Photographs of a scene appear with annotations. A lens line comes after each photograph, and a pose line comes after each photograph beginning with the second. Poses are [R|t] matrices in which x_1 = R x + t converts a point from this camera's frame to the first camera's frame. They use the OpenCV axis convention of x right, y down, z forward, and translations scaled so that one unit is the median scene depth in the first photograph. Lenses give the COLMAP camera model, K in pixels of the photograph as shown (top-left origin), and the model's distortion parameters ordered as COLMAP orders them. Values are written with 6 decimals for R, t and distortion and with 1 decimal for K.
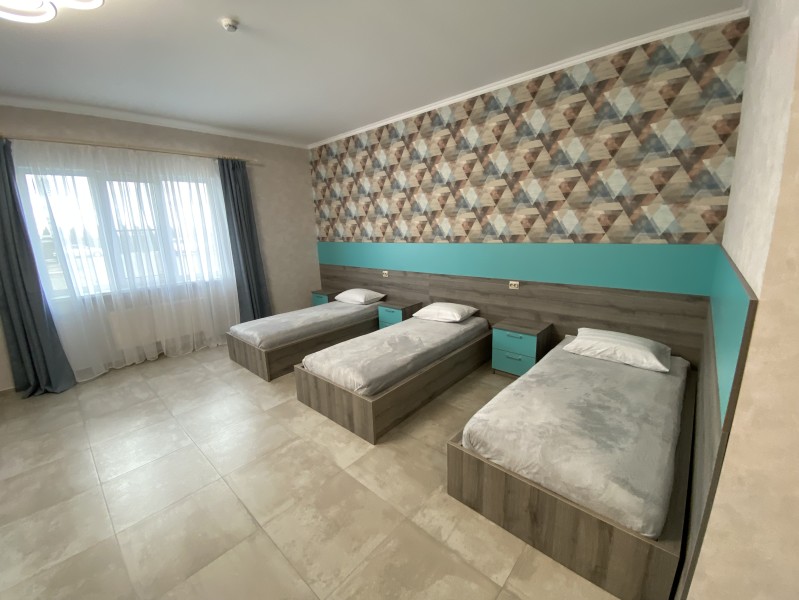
lens RADIAL K [[329.7, 0, 416.7], [0, 329.7, 284.9], [0, 0, 1]] dist [-0.004428, -0.002354]
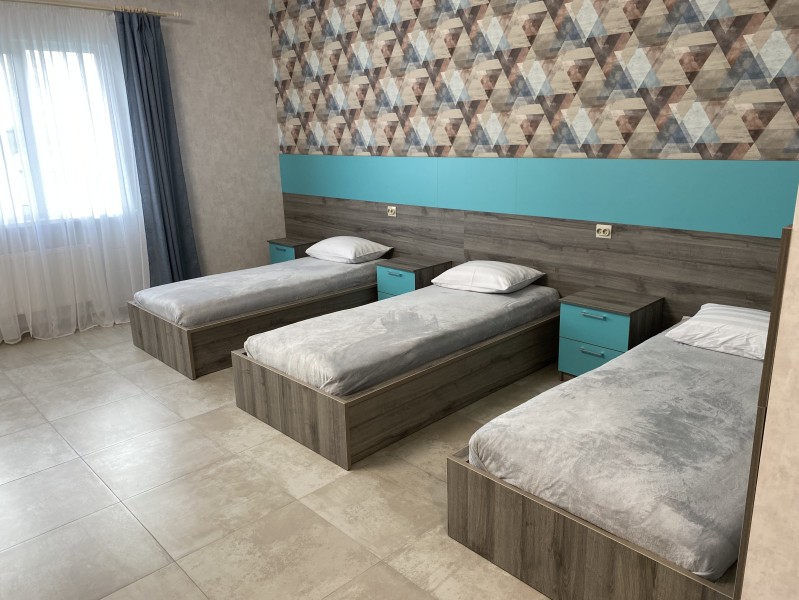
lens RADIAL K [[631.7, 0, 426.1], [0, 631.7, 265.2], [0, 0, 1]] dist [-0.042013, 0.064509]
pose [[0.996467, 0.024254, -0.080403, 0.086159], [-0.021143, 0.999003, 0.039325, 0.026310], [0.081276, -0.037486, 0.995986, -0.150042]]
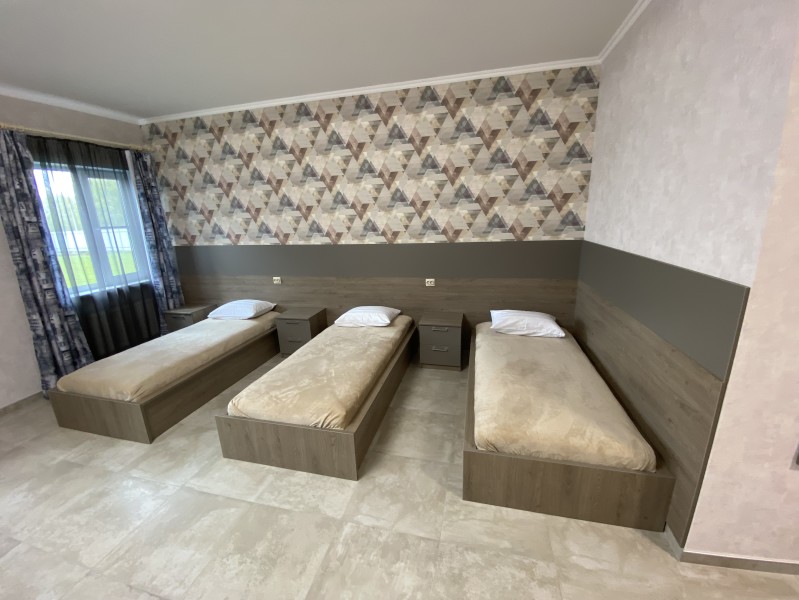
lens RADIAL K [[303.7, 0, 396.0], [0, 303.7, 292.3], [0, 0, 1]] dist [-0.013838, -0.000322]
pose [[0.883553, -0.100268, 0.457472, -0.282257], [0.083684, 0.994893, 0.056434, -0.022934], [-0.460794, -0.011579, 0.887431, 0.218010]]
